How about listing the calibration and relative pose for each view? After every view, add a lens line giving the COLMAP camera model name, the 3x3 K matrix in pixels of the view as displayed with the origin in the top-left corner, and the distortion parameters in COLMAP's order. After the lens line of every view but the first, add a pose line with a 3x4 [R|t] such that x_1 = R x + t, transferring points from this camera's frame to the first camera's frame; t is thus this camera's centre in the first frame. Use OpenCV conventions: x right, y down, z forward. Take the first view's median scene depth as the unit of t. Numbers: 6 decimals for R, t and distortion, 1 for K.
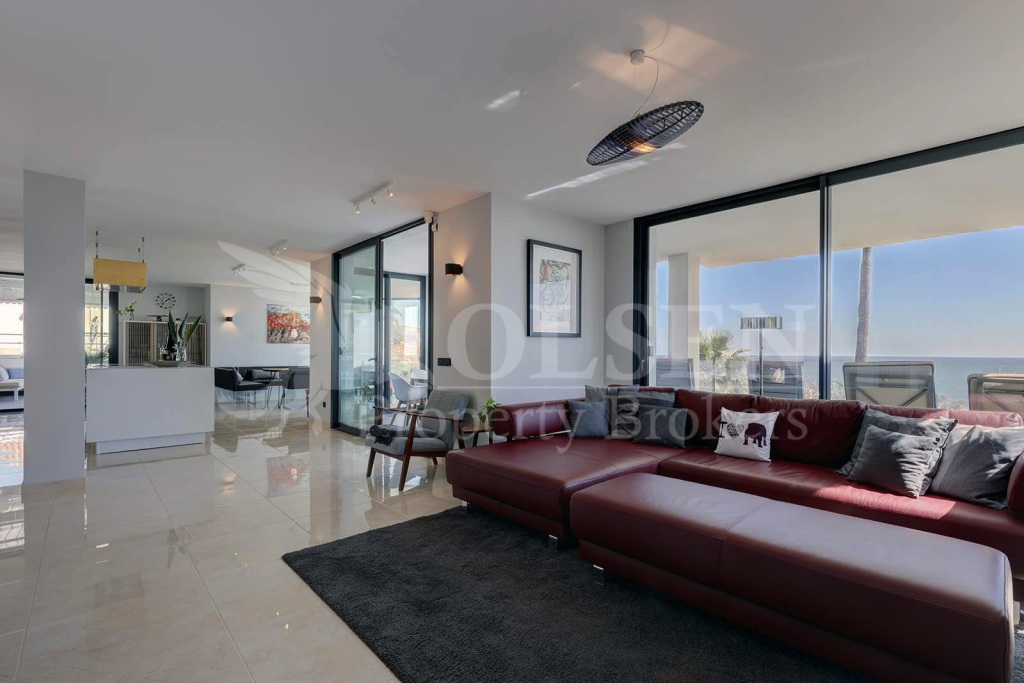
lens RADIAL K [[476.9, 0, 516.4], [0, 476.9, 348.0], [0, 0, 1]] dist [-0.001211, -0.000085]
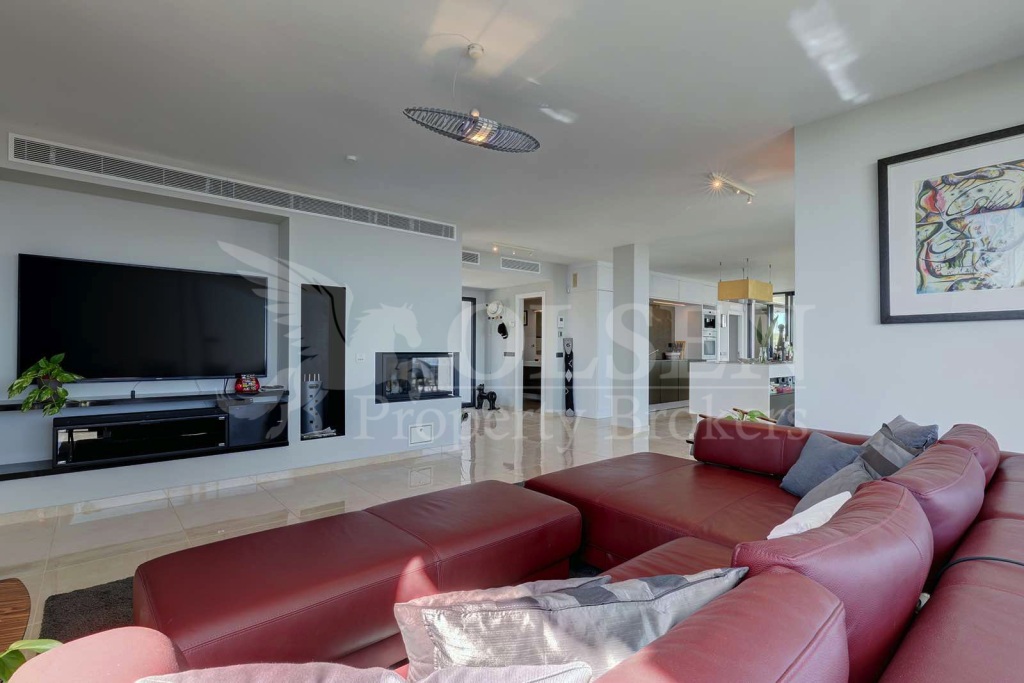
lens RADIAL K [[476.9, 0, 516.4], [0, 476.9, 348.0], [0, 0, 1]] dist [-0.001211, -0.000085]
pose [[-0.018540, -0.006808, -0.999805, 0.276383], [0.008829, 0.999937, -0.006973, 0.002441], [0.999789, -0.008956, -0.018479, 0.245604]]
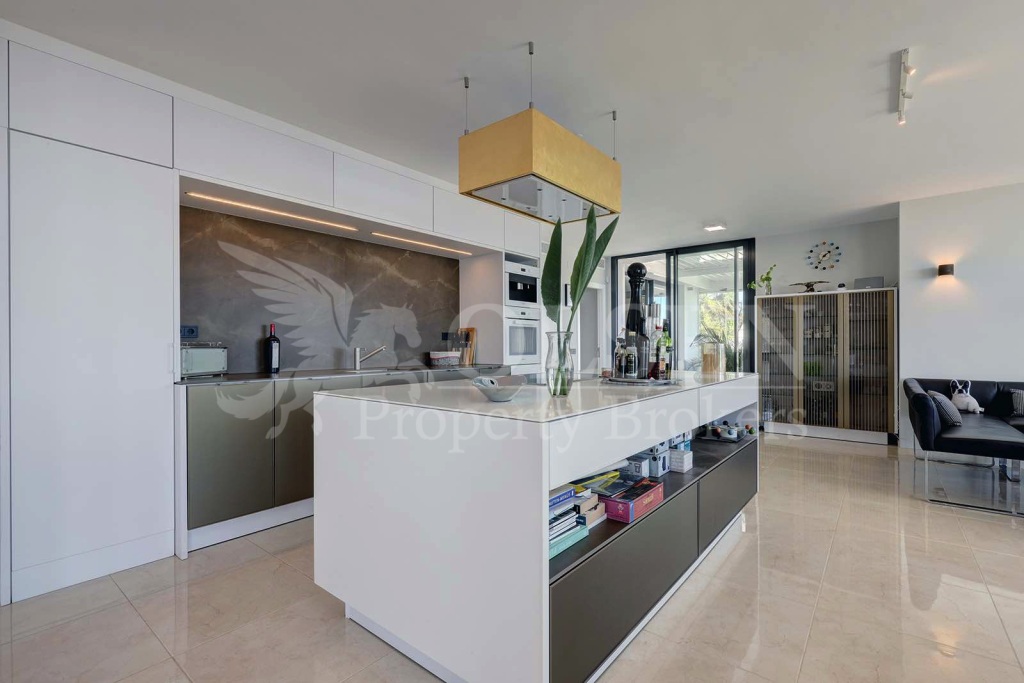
lens RADIAL K [[476.9, 0, 516.4], [0, 476.9, 348.0], [0, 0, 1]] dist [-0.001211, -0.000085]
pose [[0.174319, -0.002372, -0.984686, -0.242606], [0.014286, 0.999898, 0.000120, 0.005362], [0.984586, -0.014088, 0.174335, 0.539256]]
